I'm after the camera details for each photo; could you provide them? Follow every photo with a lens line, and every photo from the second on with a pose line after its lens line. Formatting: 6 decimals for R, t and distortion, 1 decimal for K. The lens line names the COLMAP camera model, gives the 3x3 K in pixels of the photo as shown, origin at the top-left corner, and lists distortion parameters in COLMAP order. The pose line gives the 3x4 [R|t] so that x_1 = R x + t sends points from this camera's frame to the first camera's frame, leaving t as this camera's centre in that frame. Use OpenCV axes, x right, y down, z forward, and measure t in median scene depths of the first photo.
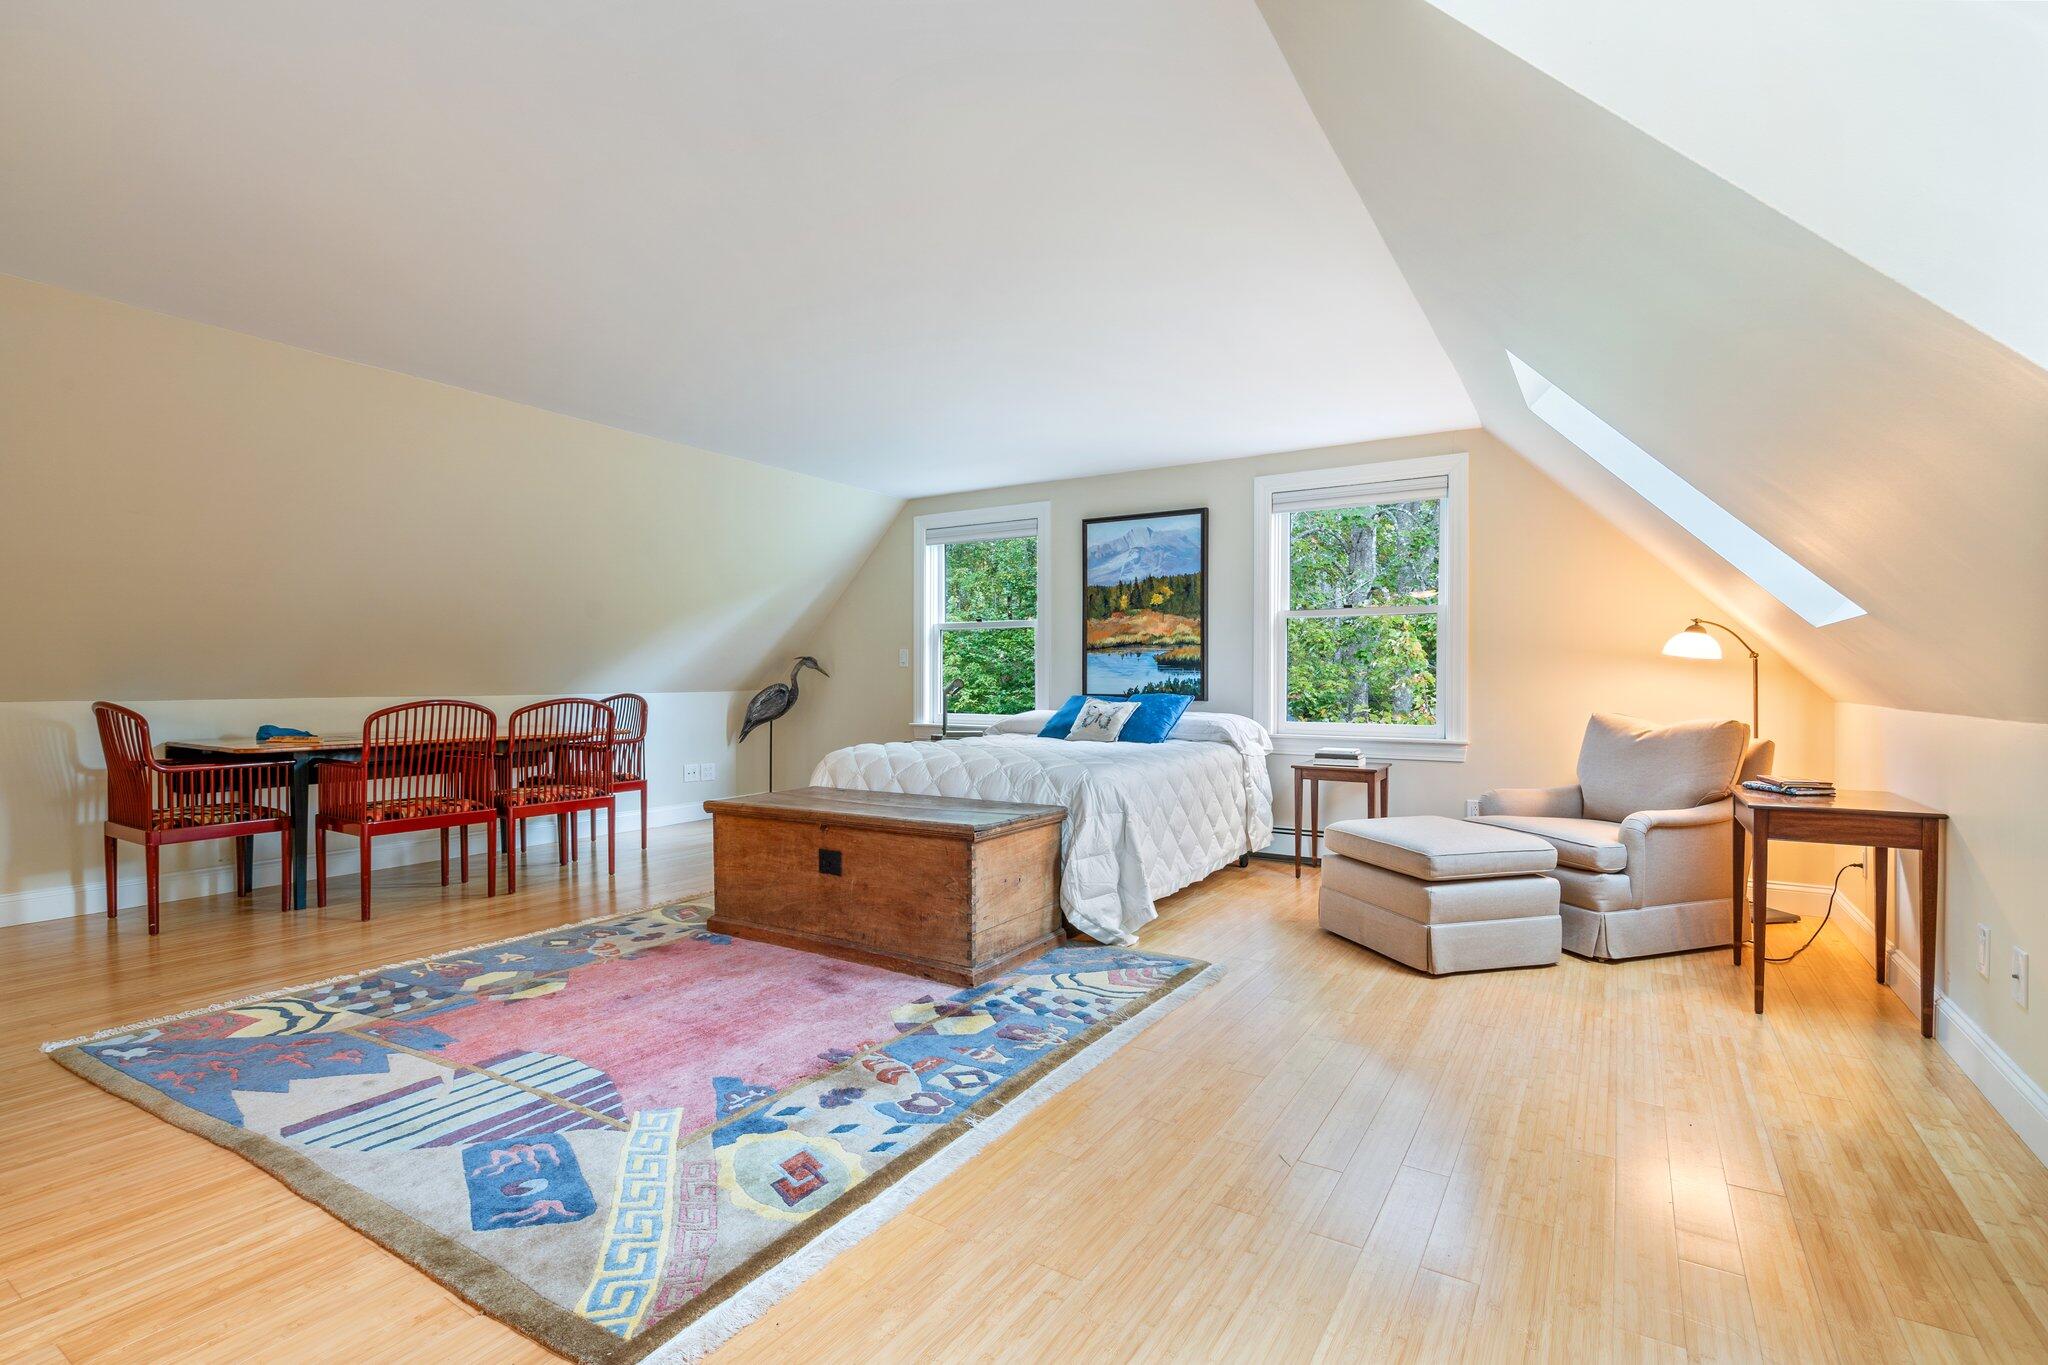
lens RADIAL K [[943.9, 0, 1029.5], [0, 943.9, 686.5], [0, 0, 1]] dist [-0.004919, 0.003868]
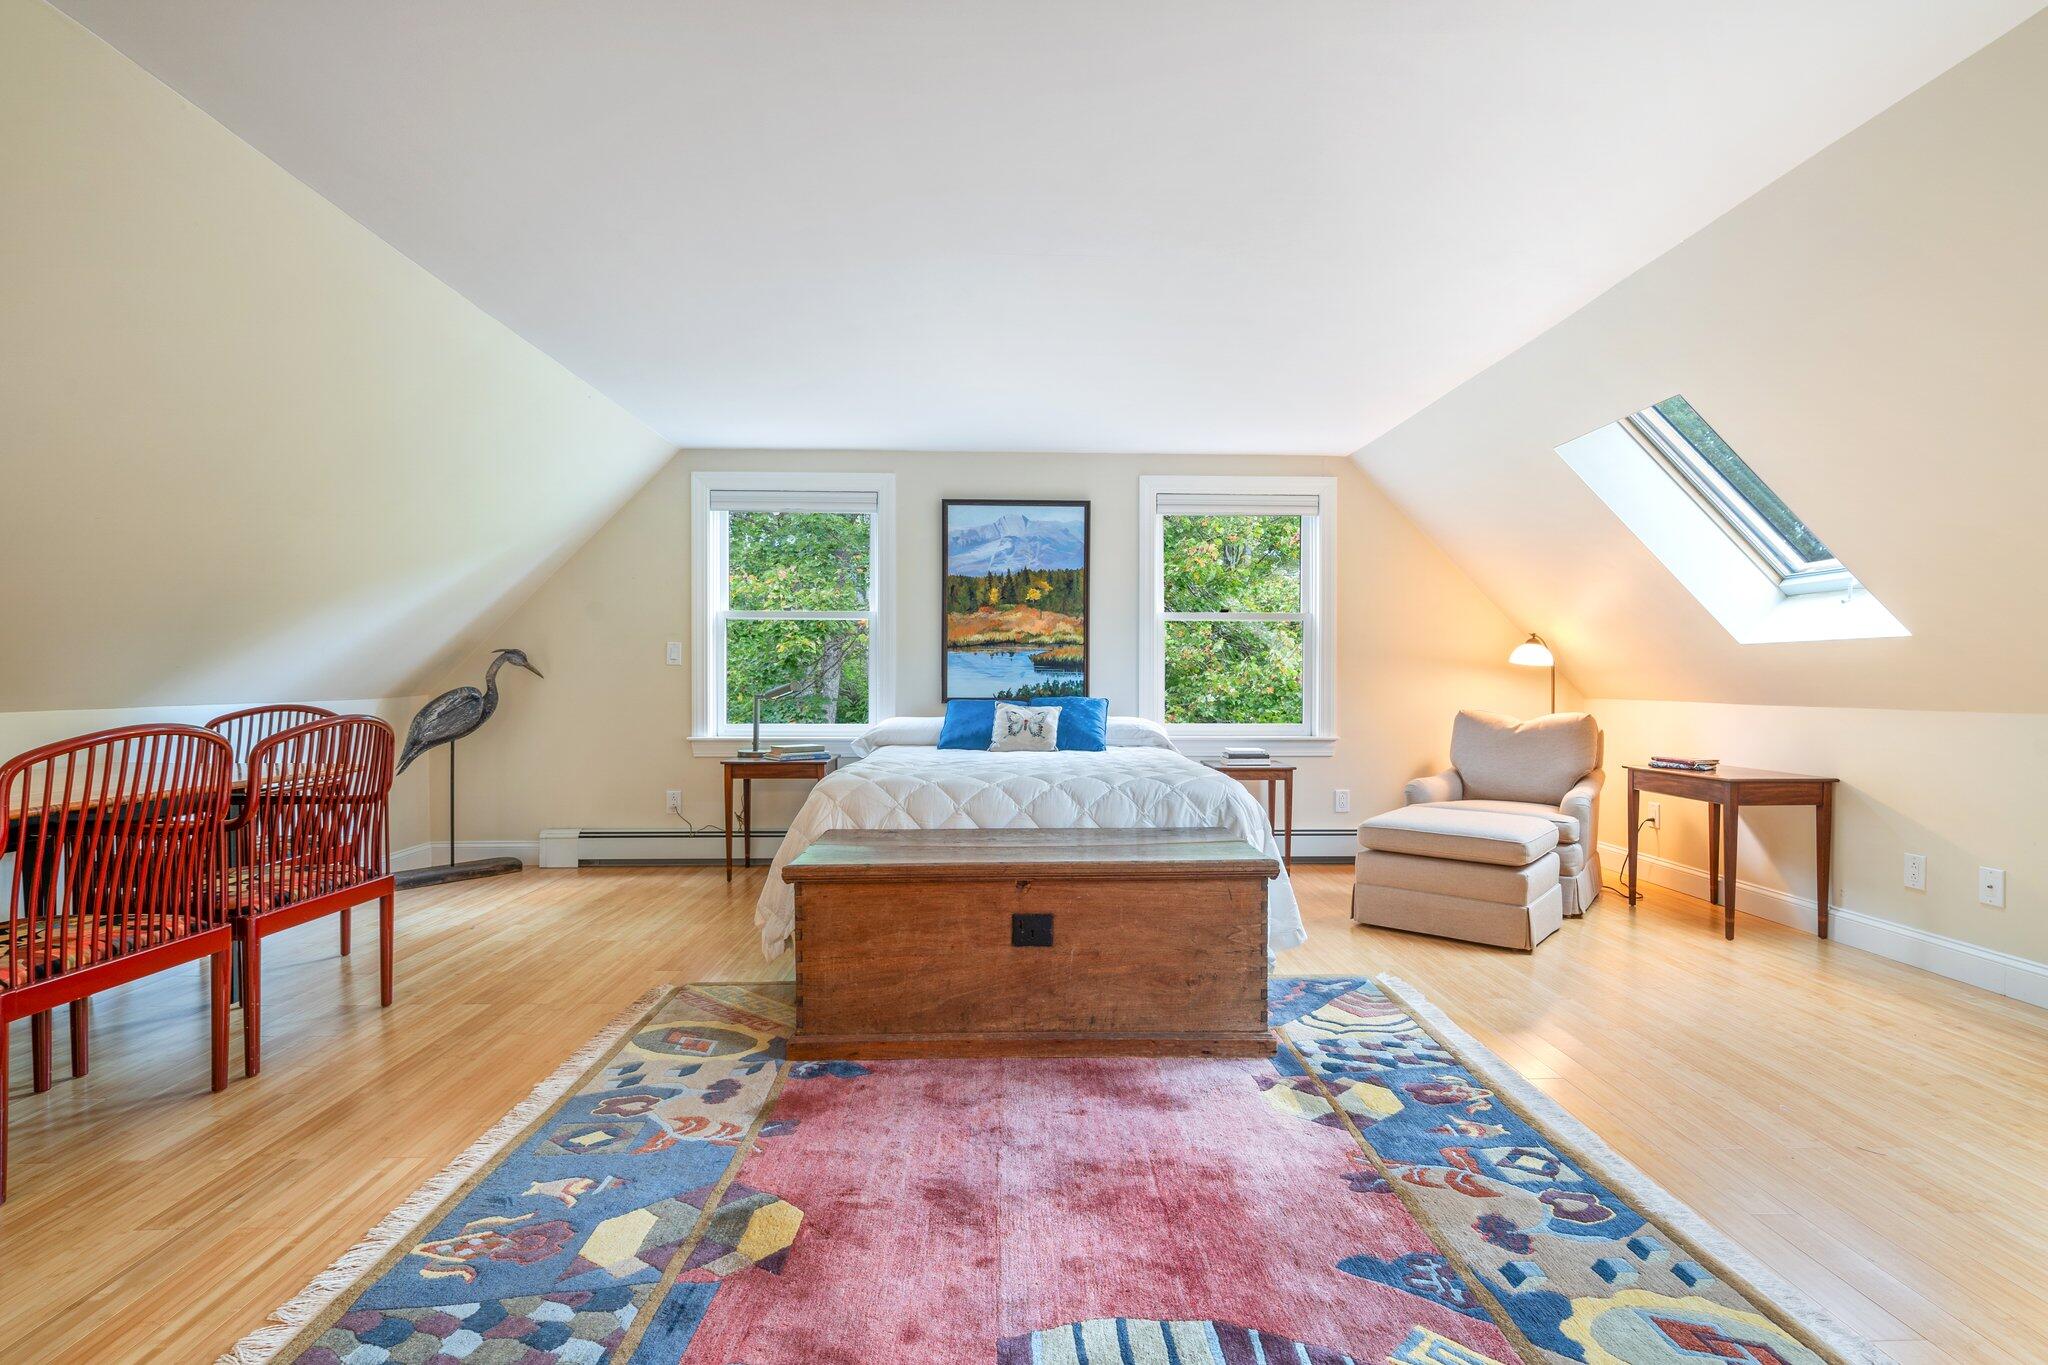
lens RADIAL K [[943.9, 0, 1032.0], [0, 943.9, 688.7], [0, 0, 1]] dist [-0.004919, 0.003868]
pose [[0.829349, -0.004665, 0.558711, -0.623900], [0.003354, 0.999989, 0.003371, -0.005690], [-0.558721, -0.000922, 0.829355, 0.385472]]
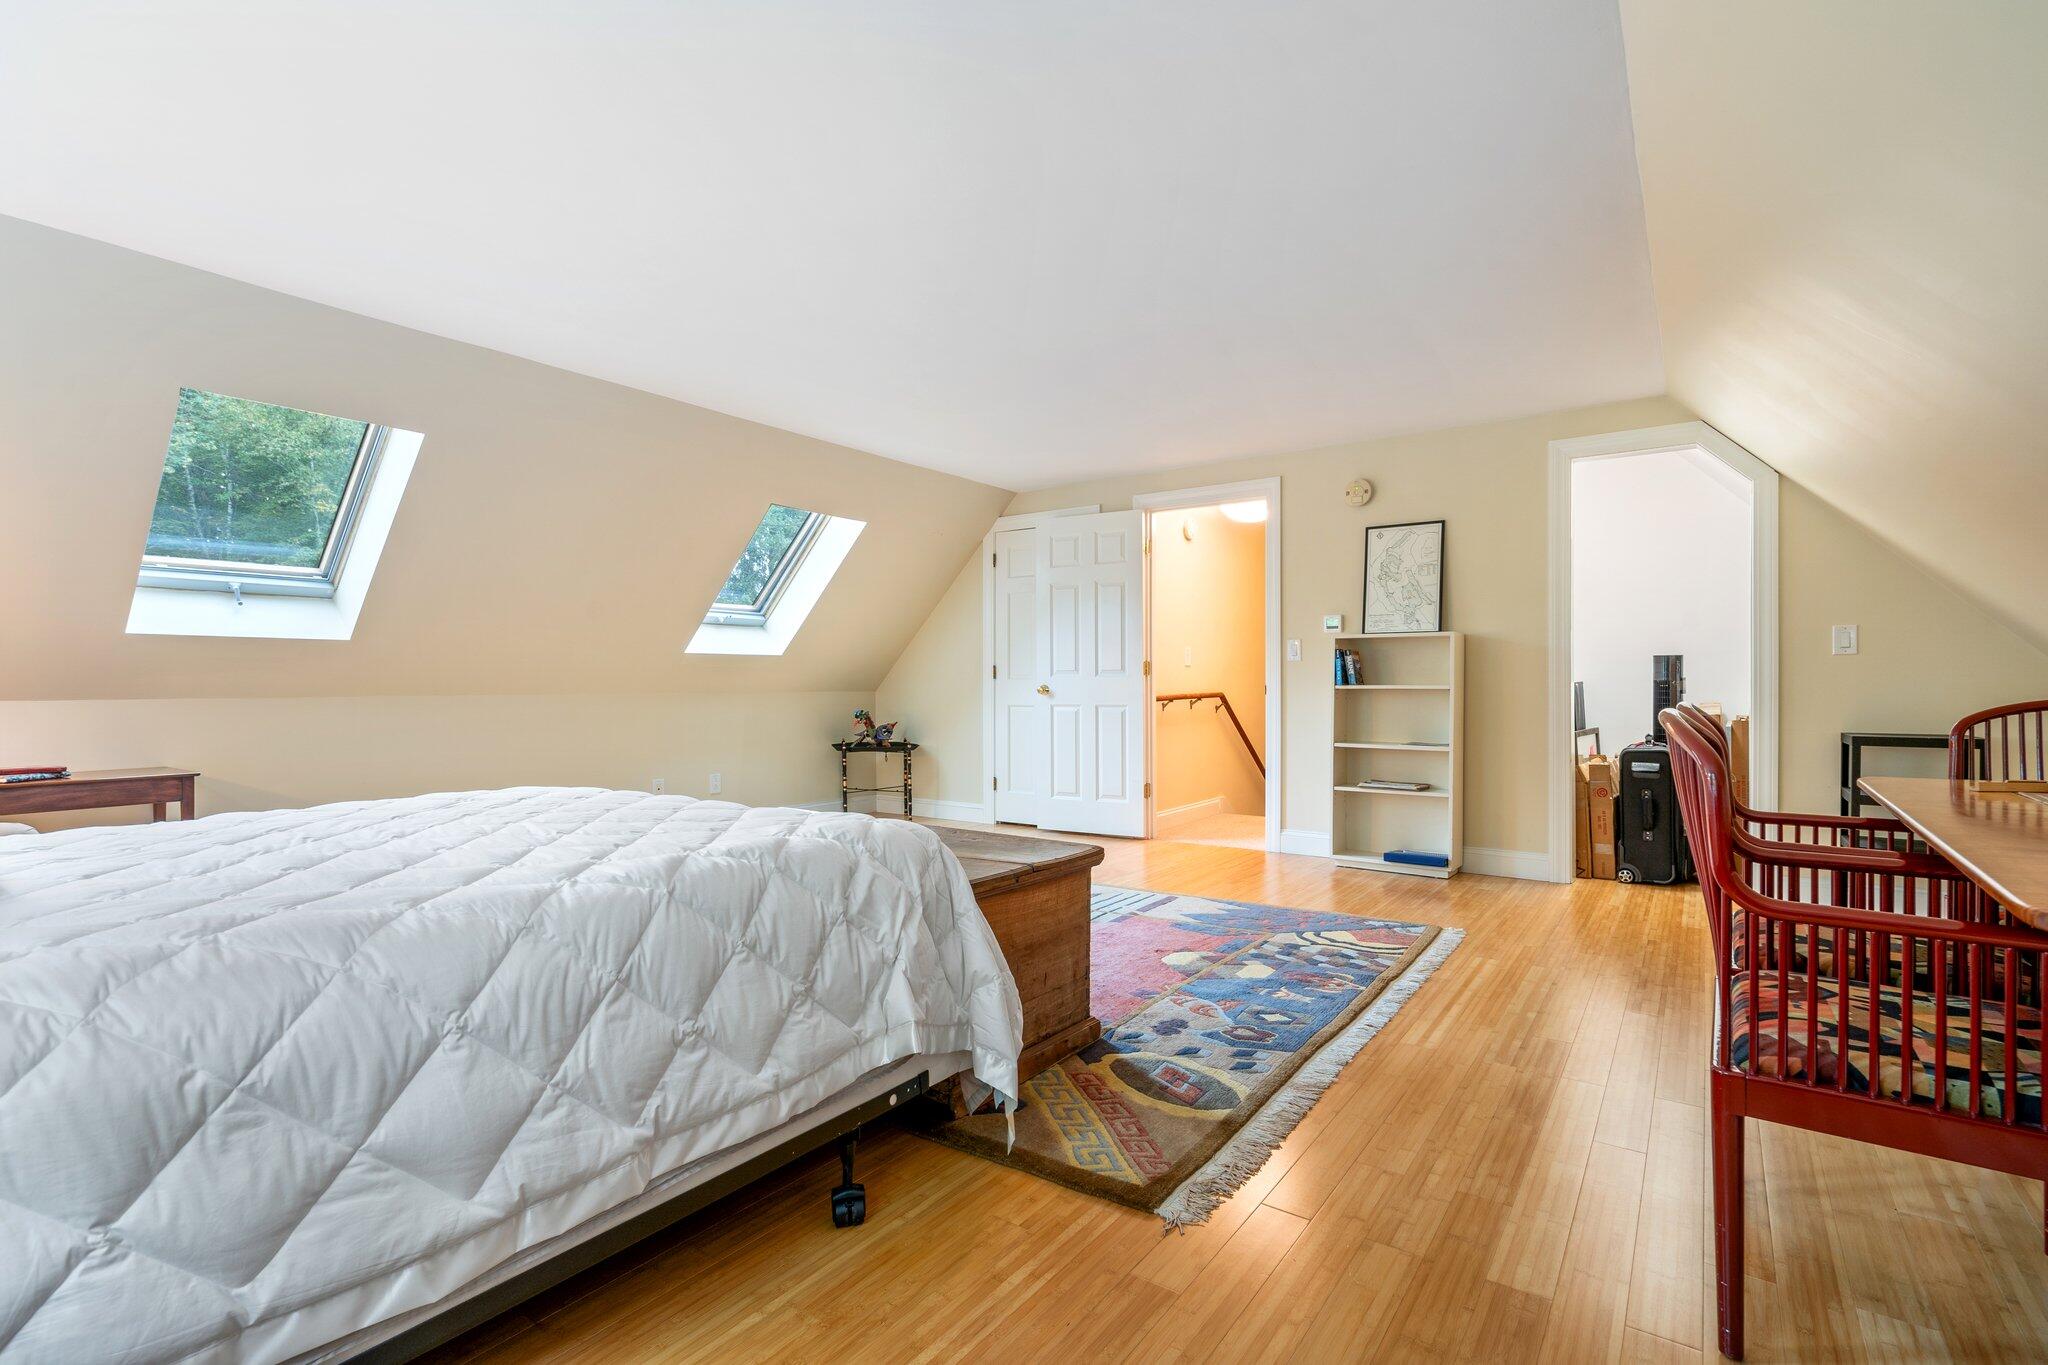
lens RADIAL K [[943.9, 0, 1039.0], [0, 943.9, 682.1], [0, 0, 1]] dist [-0.004919, 0.003868]
pose [[-0.998850, 0.003021, 0.047855, -0.362949], [0.003423, 0.999960, 0.008307, -0.003257], [-0.047828, 0.008462, -0.998820, 1.839433]]
